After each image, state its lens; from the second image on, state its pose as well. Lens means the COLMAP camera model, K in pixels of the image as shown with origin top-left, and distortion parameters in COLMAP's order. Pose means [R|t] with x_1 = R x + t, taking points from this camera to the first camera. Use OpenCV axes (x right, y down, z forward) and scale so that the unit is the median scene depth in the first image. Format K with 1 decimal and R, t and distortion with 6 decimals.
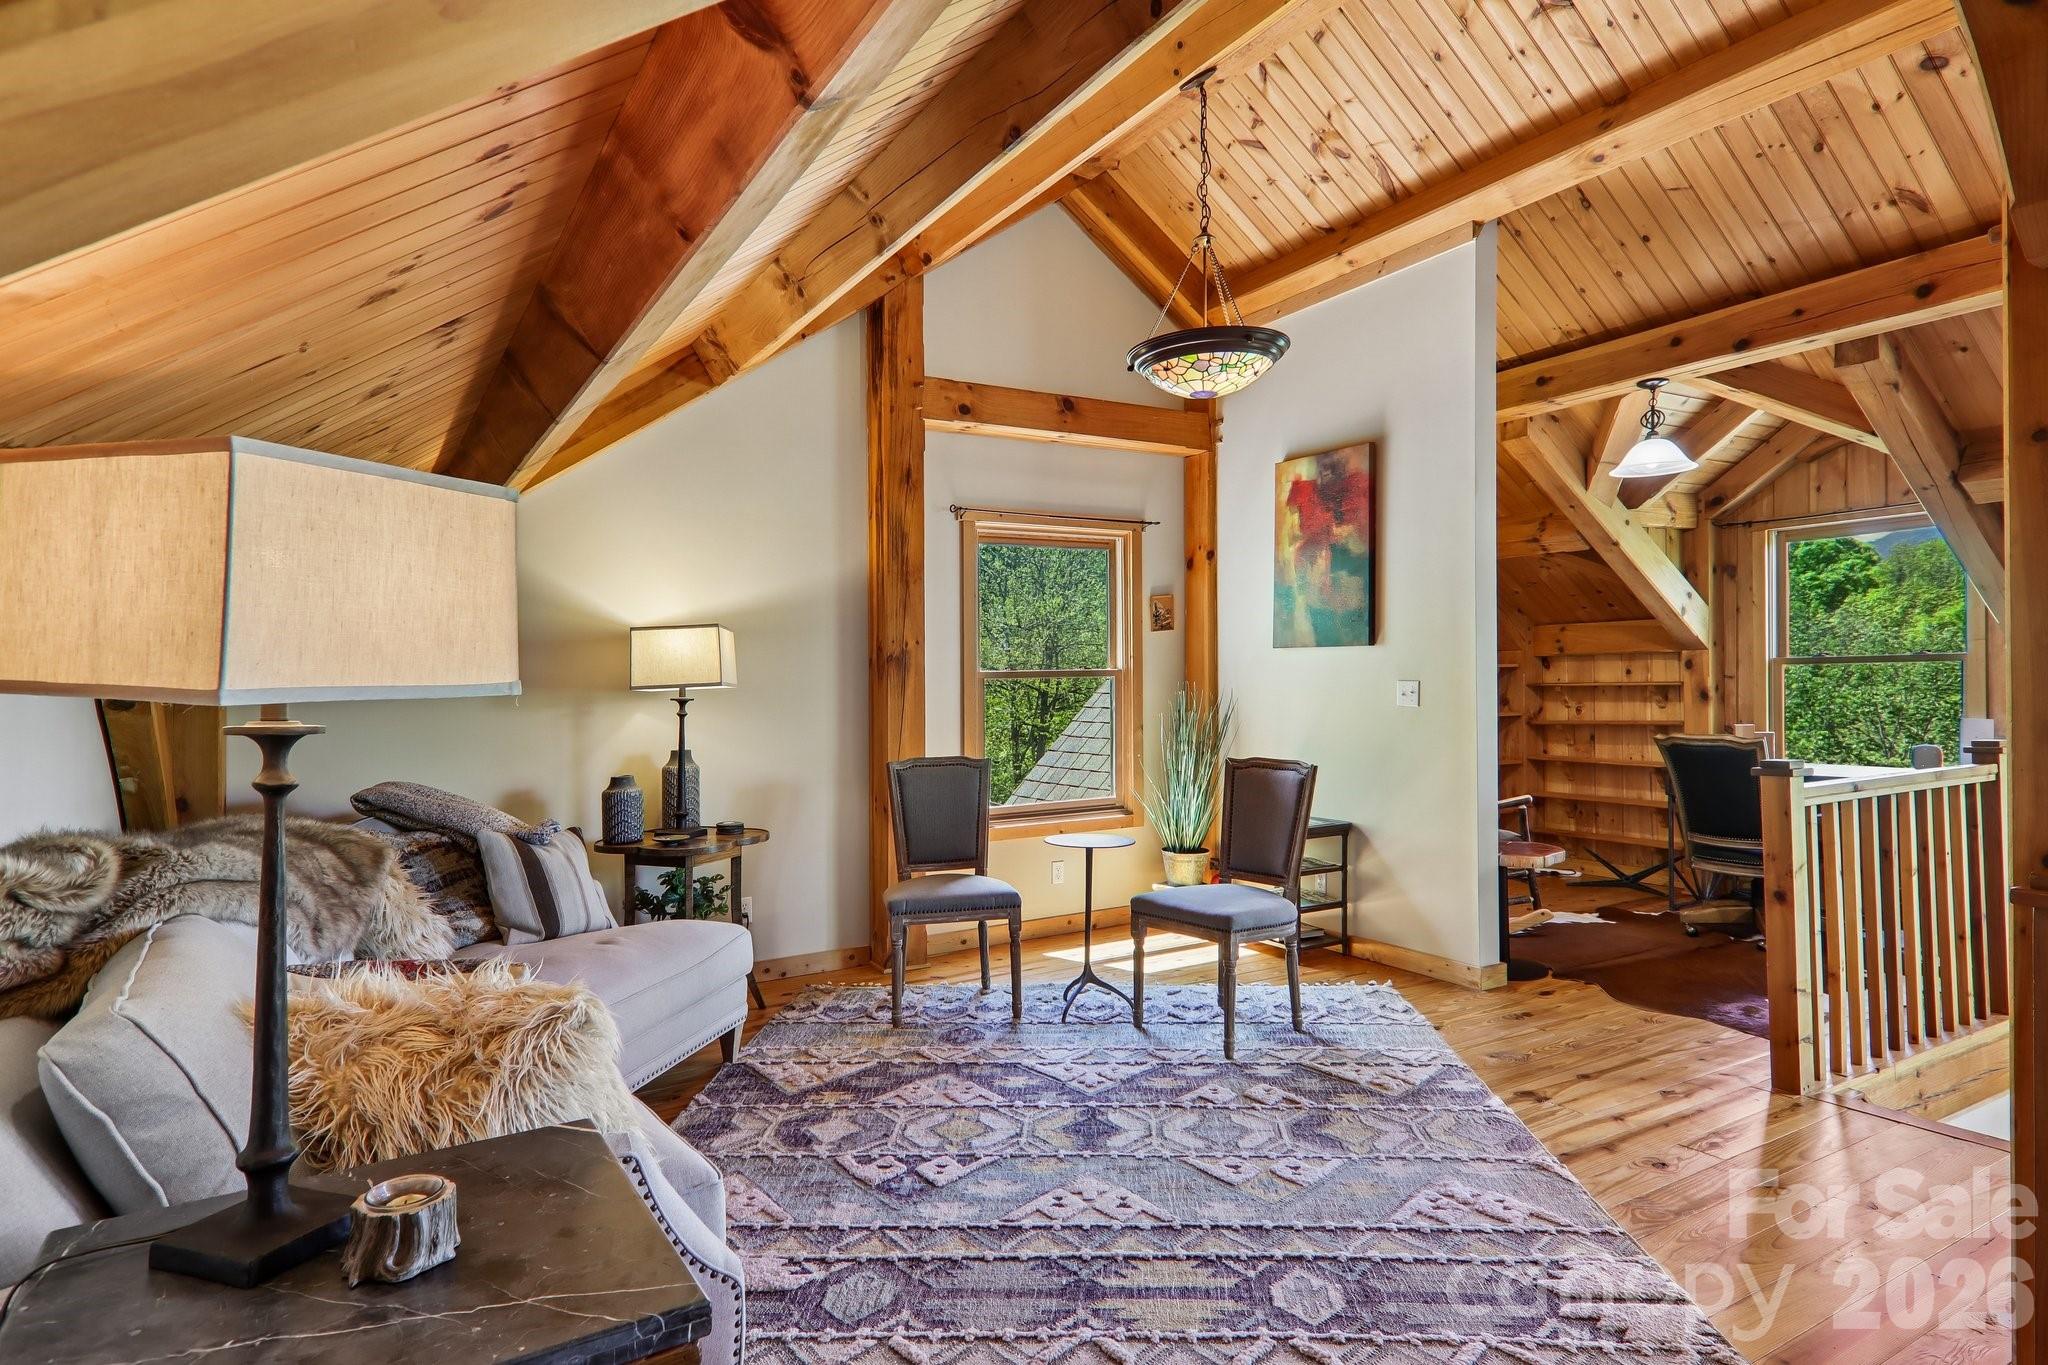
lens RADIAL K [[1120.5, 0, 1022.8], [0, 1120.5, 687.8], [0, 0, 1]] dist [0.019818, 0.000246]
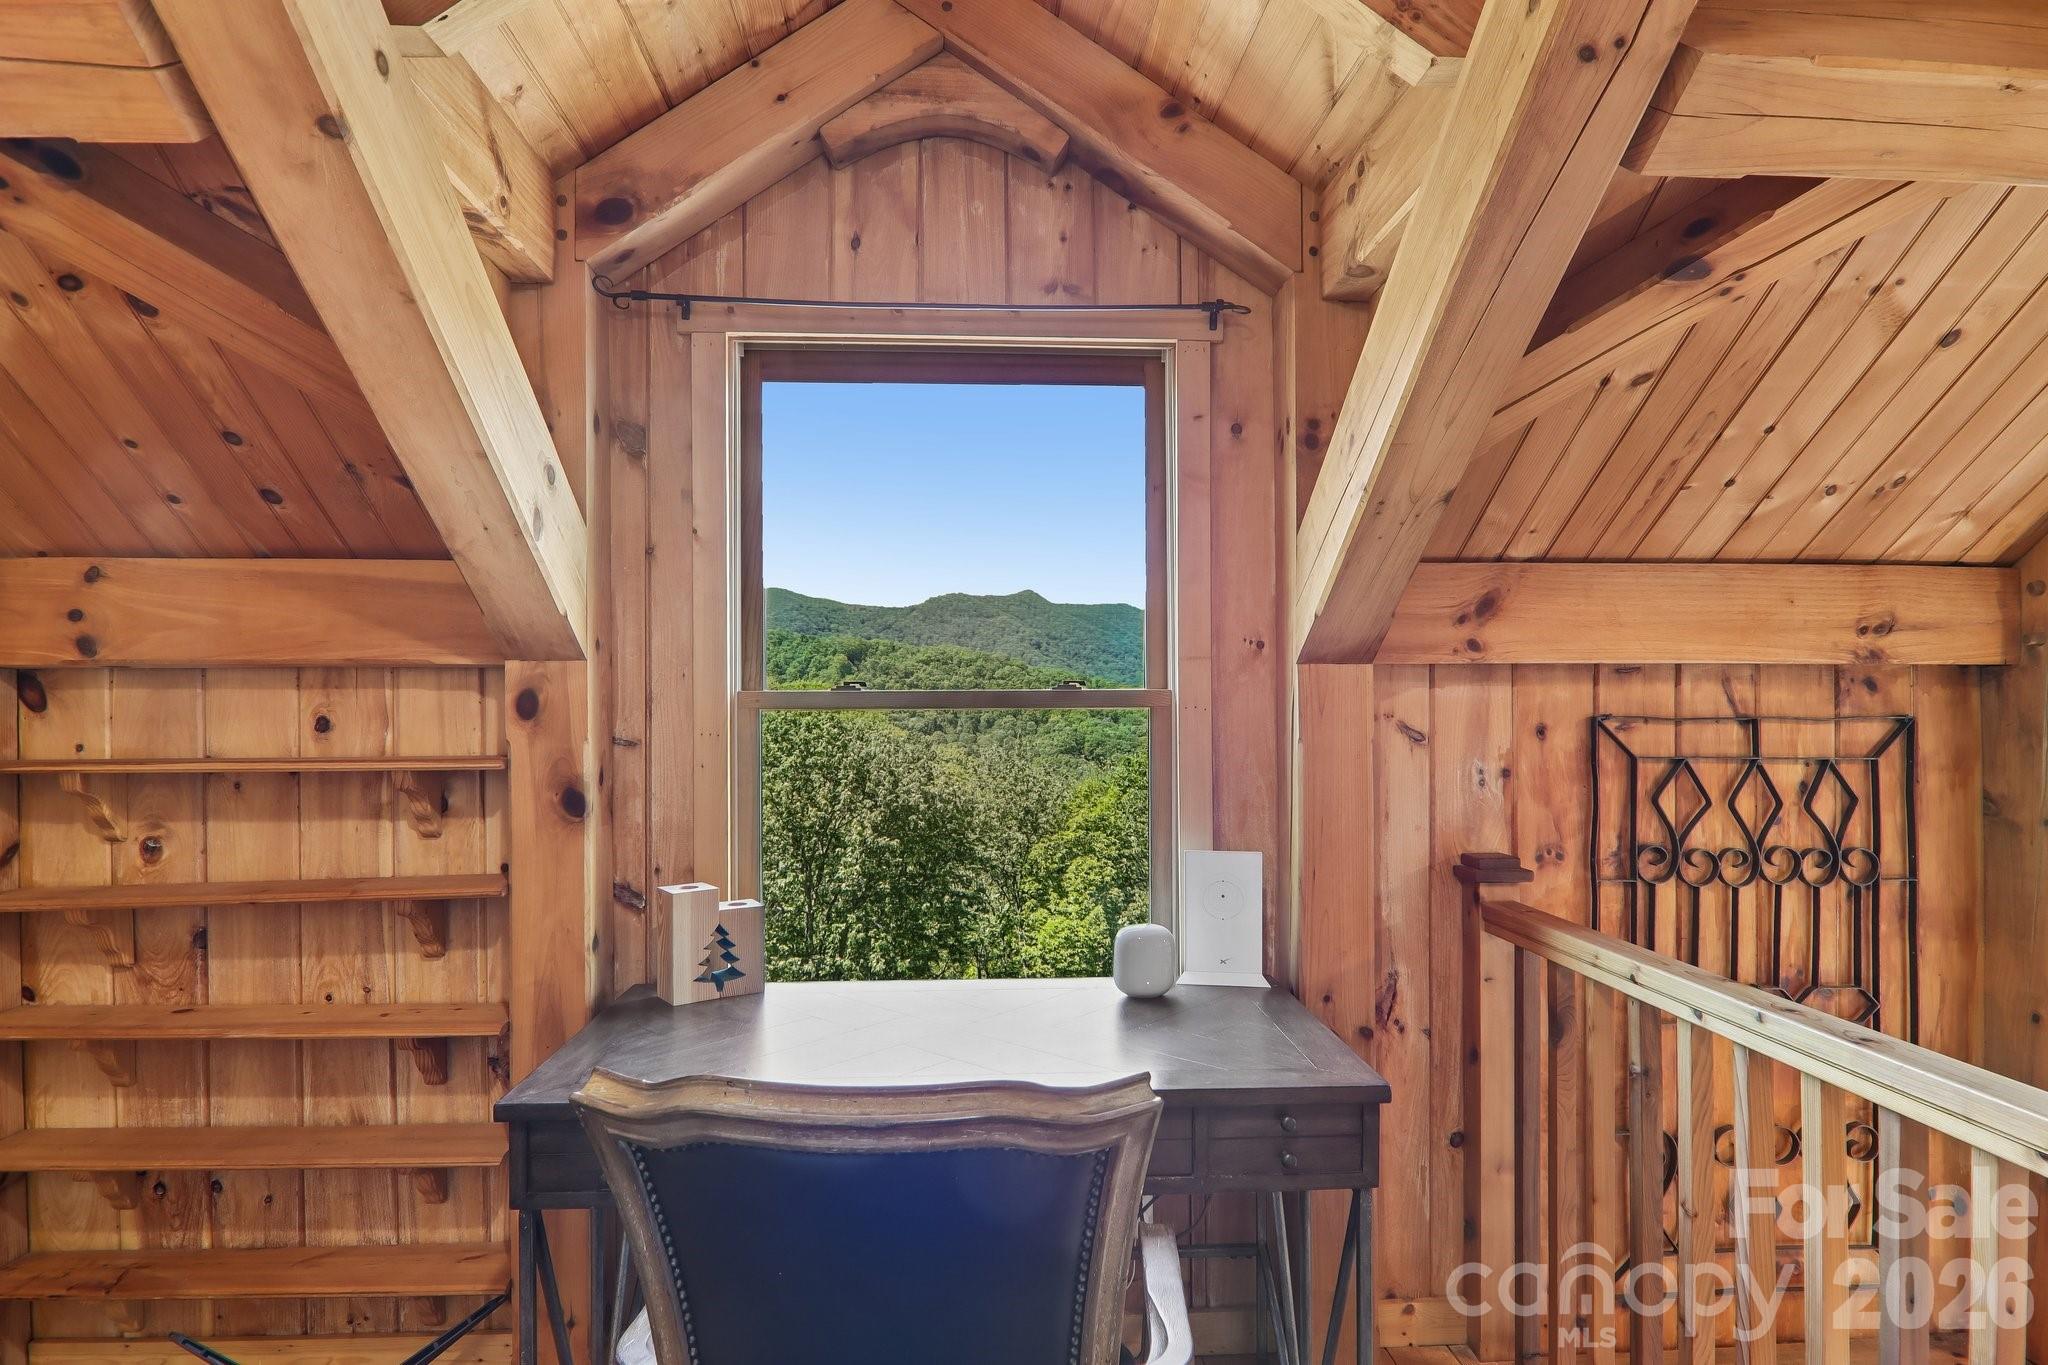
lens RADIAL K [[1160.8, 0, 1027.5], [0, 1160.8, 717.0], [0, 0, 1]] dist [0.004848, -0.023180]
pose [[0.456495, 0.009053, 0.889680, 0.386106], [0.001757, 0.999937, -0.011076, -0.014265], [-0.889724, 0.006619, 0.456450, 0.770616]]
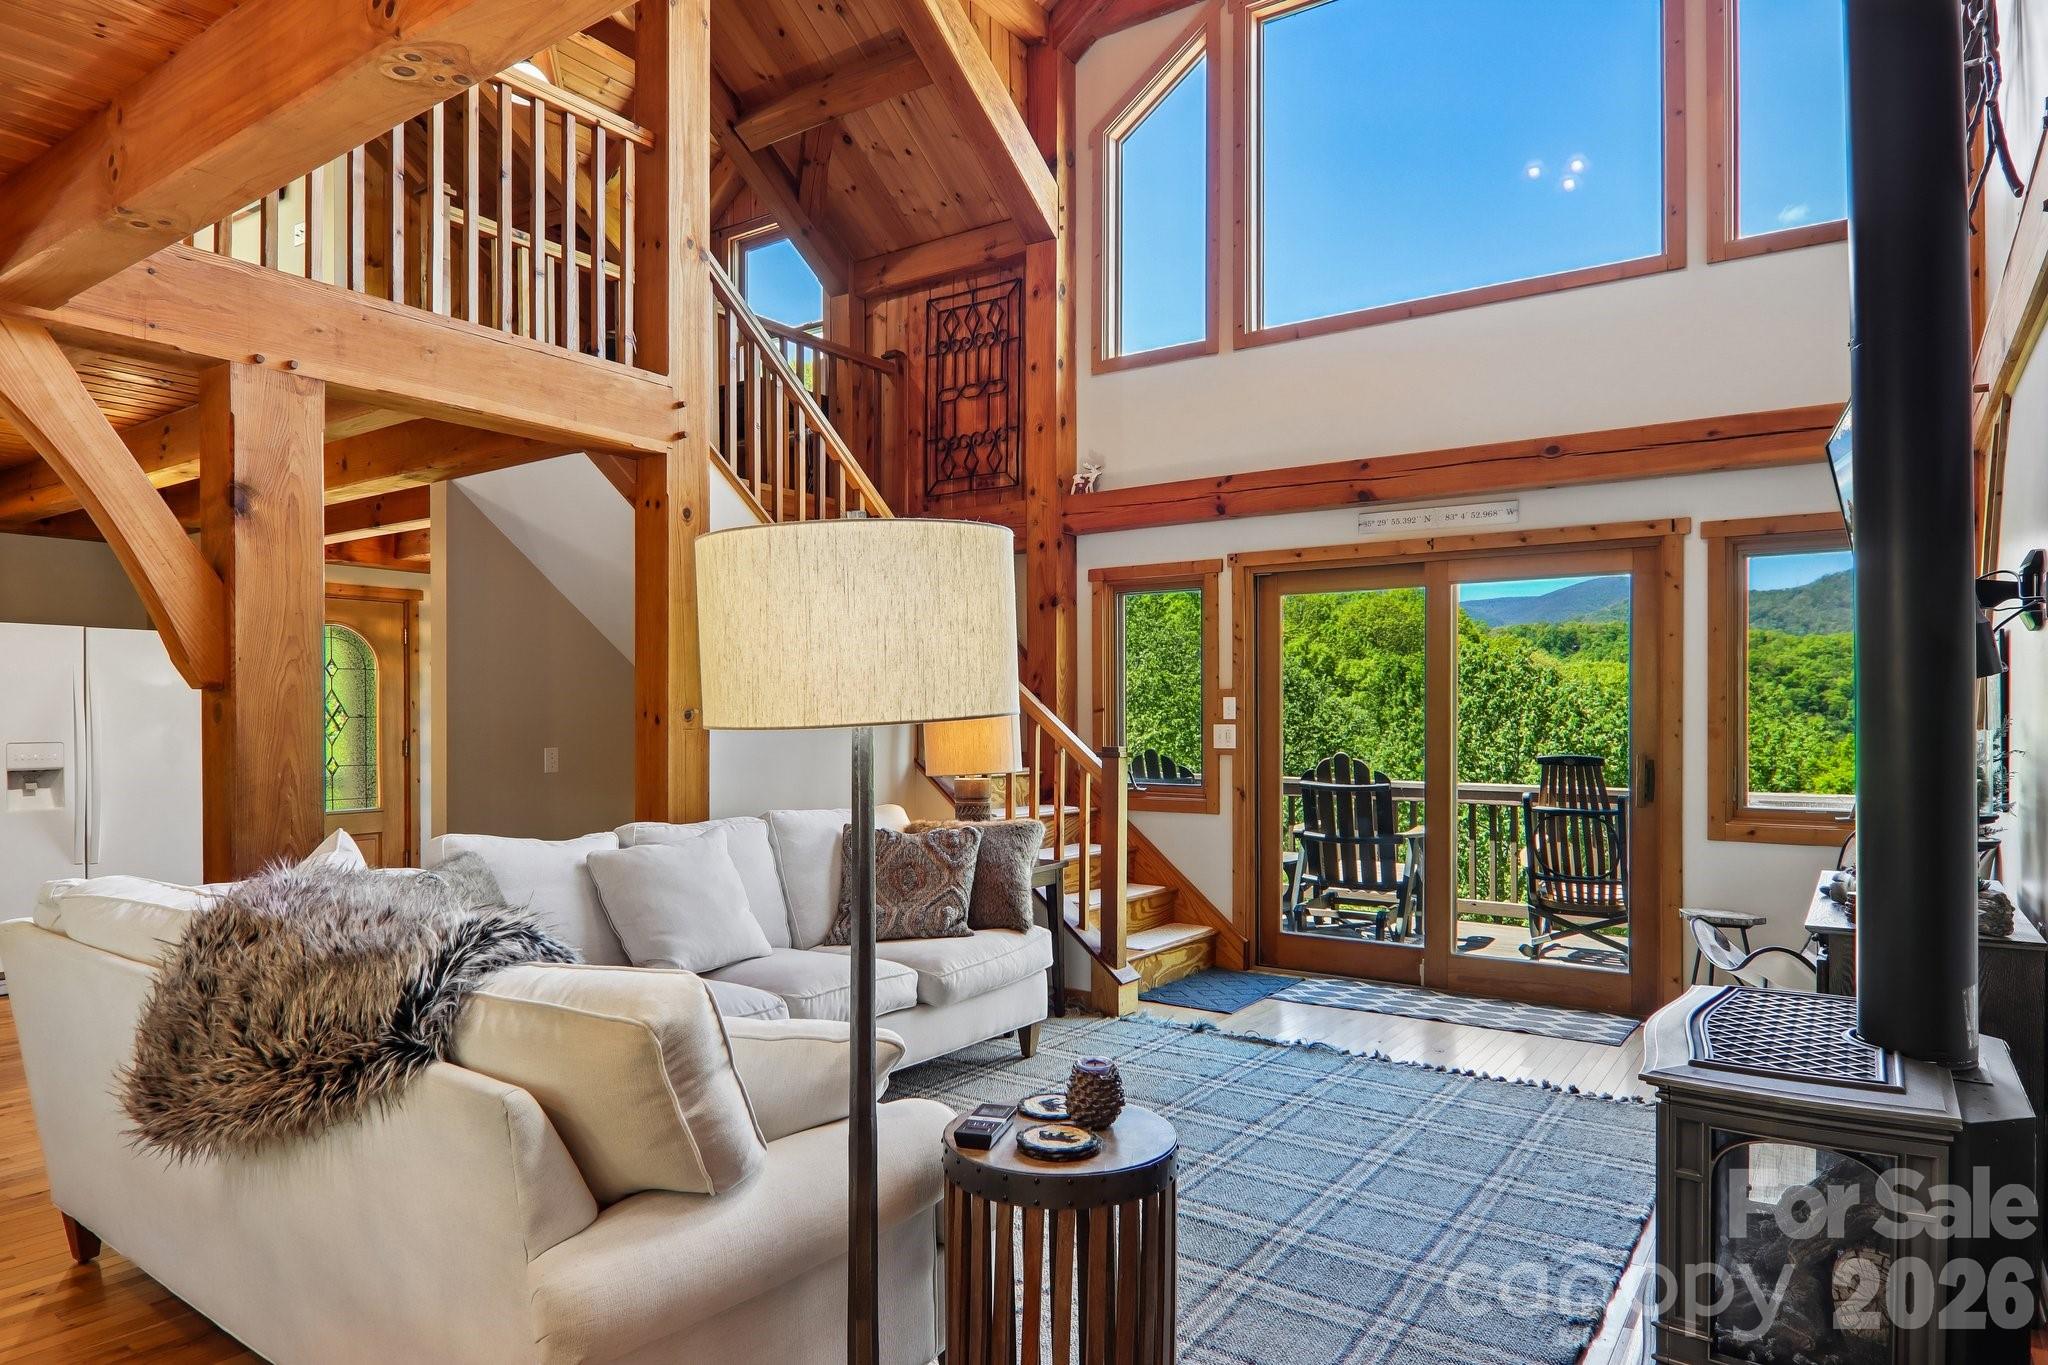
lens RADIAL K [[1229.6, 0, 1029.2], [0, 1229.6, 717.0], [0, 0, 1]] dist [0.008118, -0.015262]
pose [[0.906623, 0.017985, 0.421559, 0.404633], [-0.013184, 0.999811, -0.014302, 0.412490], [-0.421736, 0.007409, 0.906688, -0.372053]]
